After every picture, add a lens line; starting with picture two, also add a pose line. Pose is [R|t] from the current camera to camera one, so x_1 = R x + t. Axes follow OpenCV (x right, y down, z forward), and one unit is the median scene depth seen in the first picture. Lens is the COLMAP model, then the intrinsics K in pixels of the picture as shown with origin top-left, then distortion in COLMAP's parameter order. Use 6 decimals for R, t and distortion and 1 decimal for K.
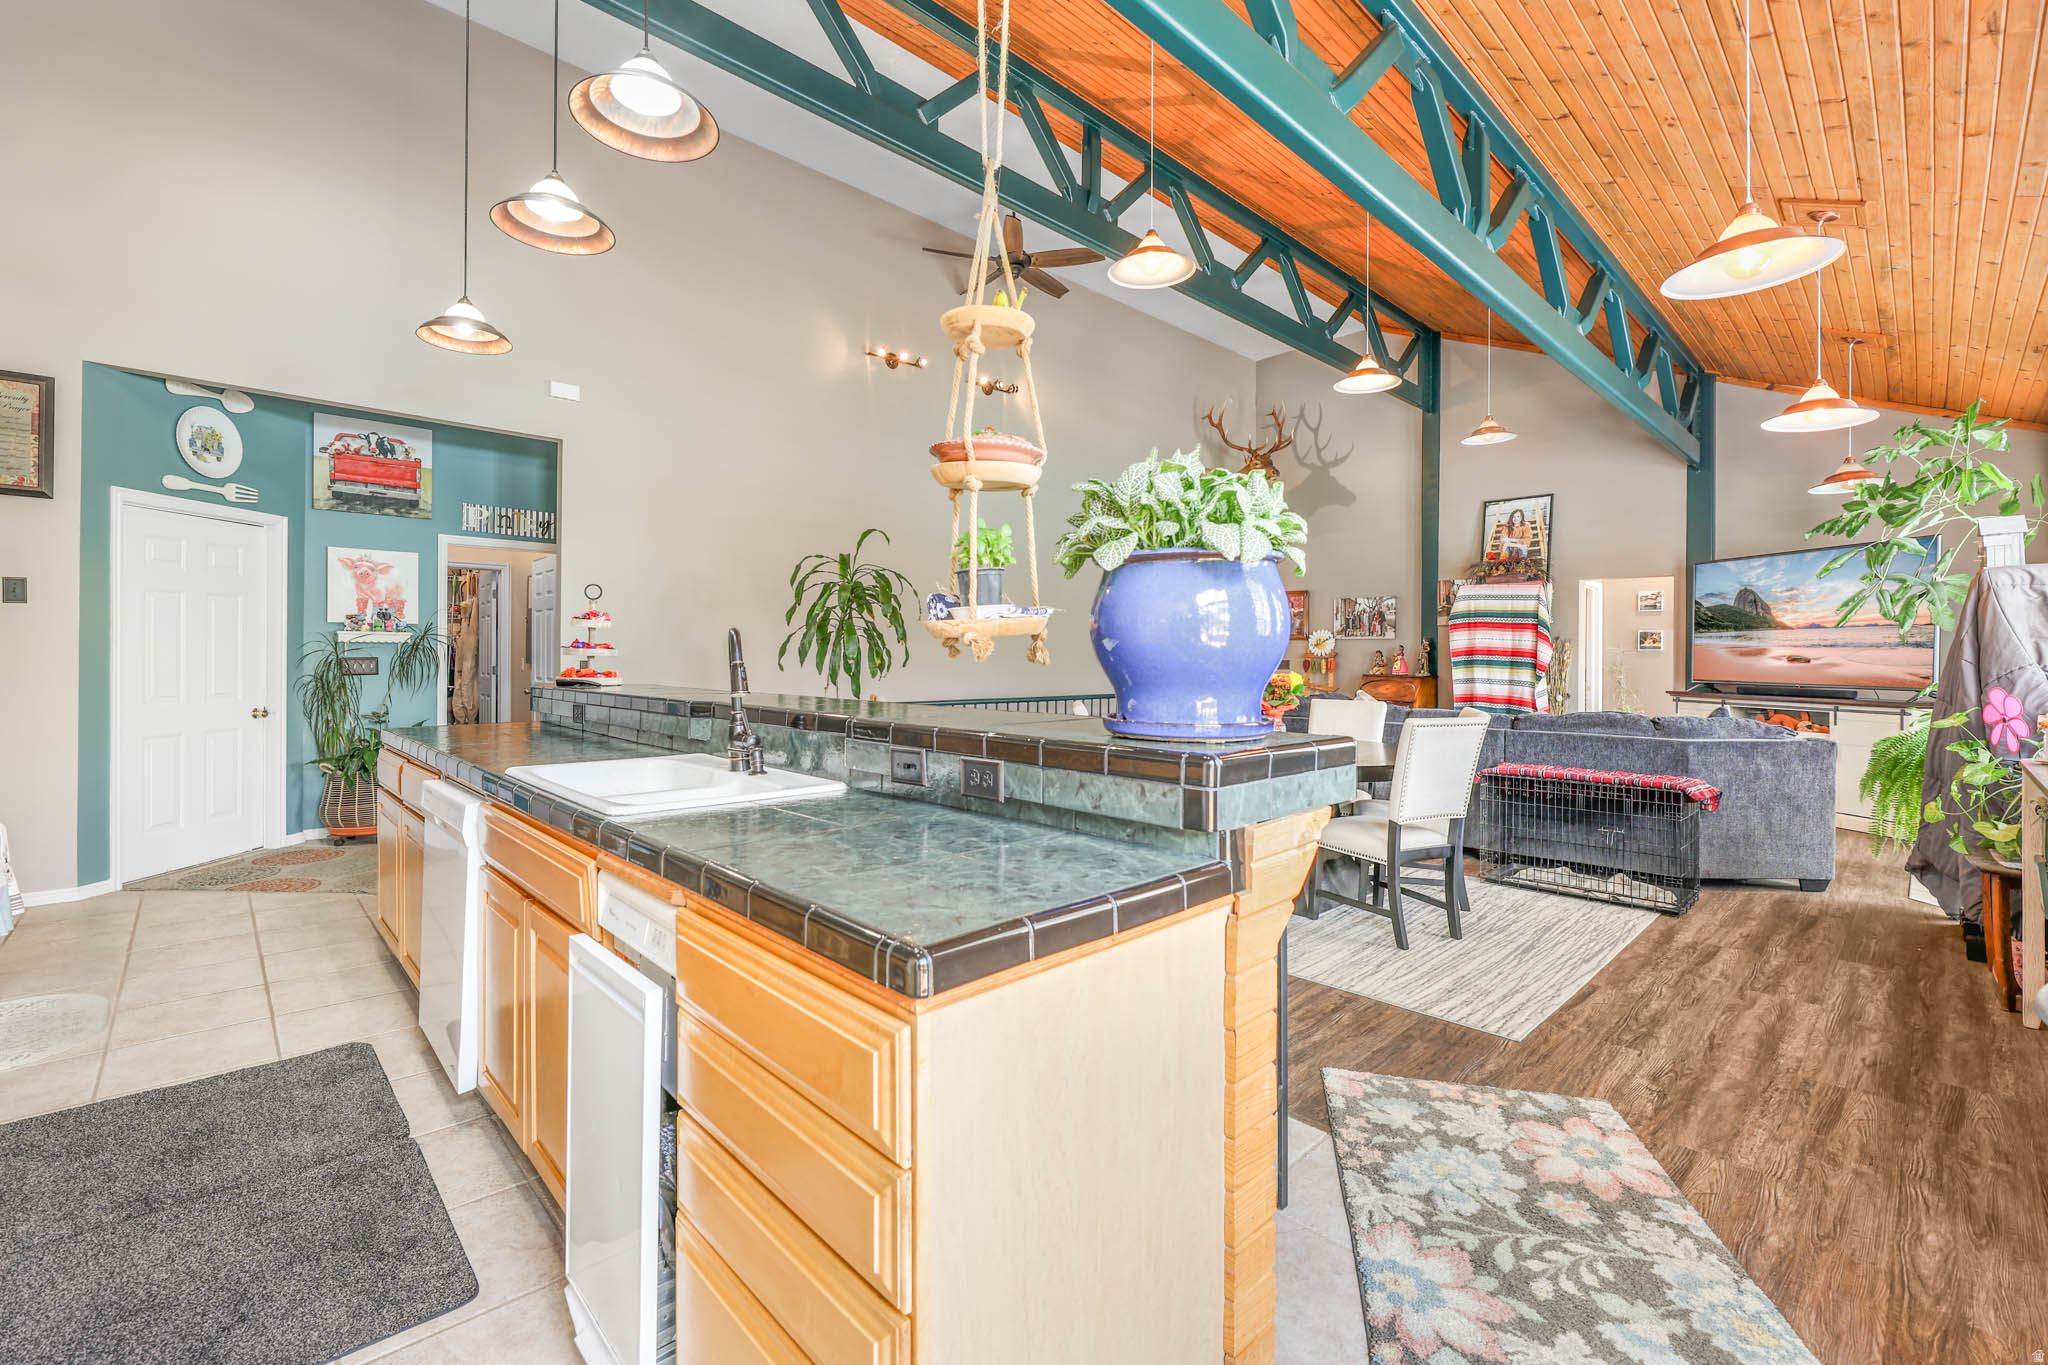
lens RADIAL K [[870.6, 0, 1012.1], [0, 870.6, 643.4], [0, 0, 1]] dist [-0.000344, -0.000604]
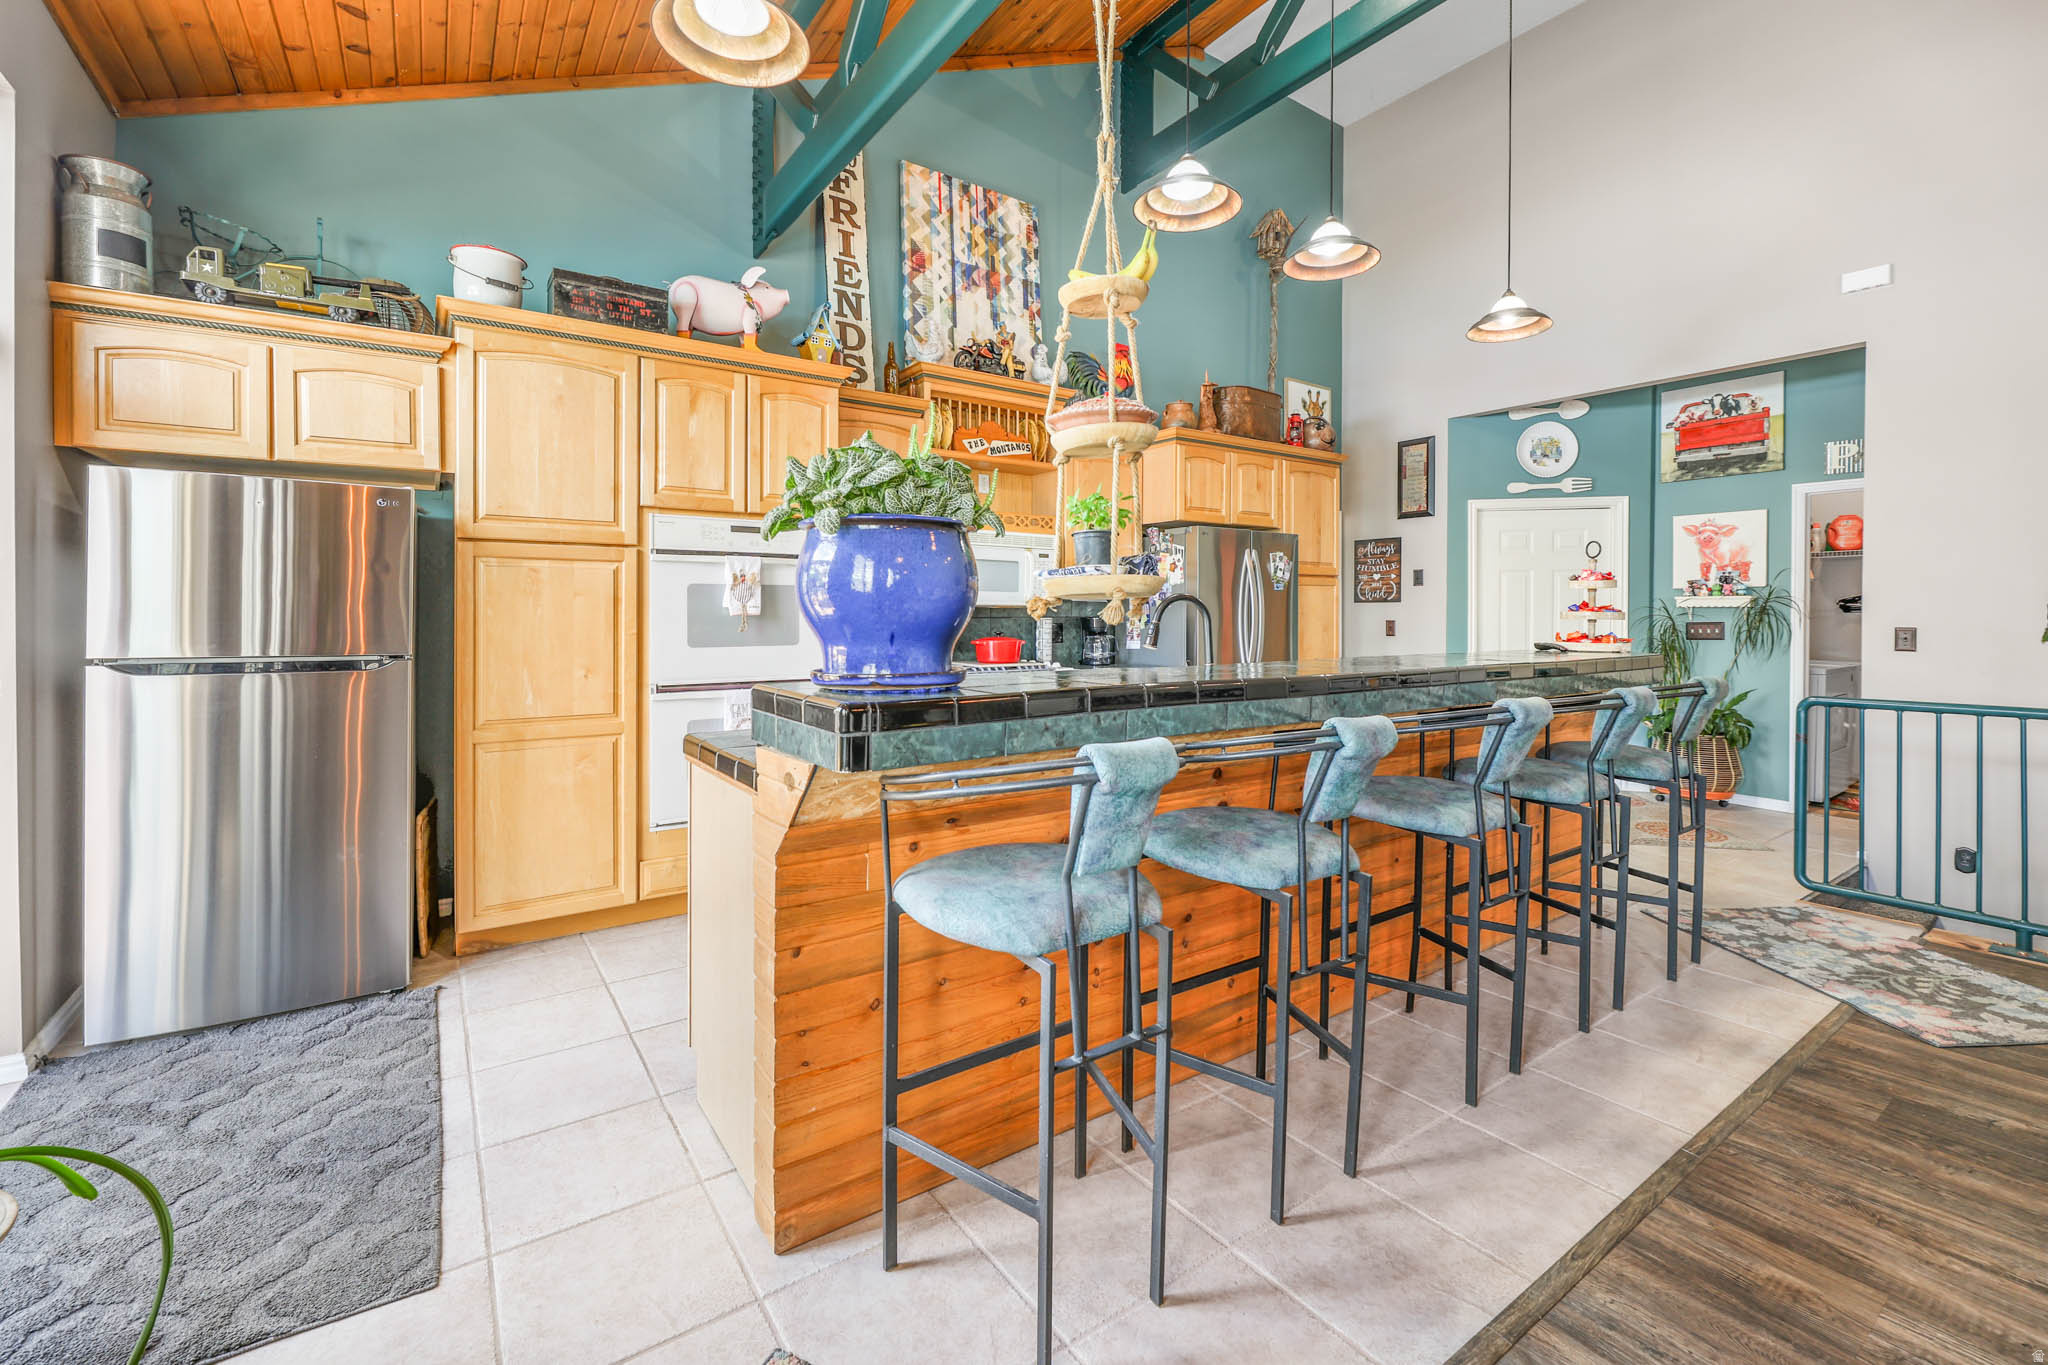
lens RADIAL K [[846.1, 0, 1003.9], [0, 846.1, 618.6], [0, 0, 1]] dist [-0.002493, -0.000472]
pose [[-0.163232, -0.000123, -0.986588, 0.344282], [0.008010, 0.999967, -0.001450, 0.006853], [0.986555, -0.008140, -0.163225, 0.360481]]
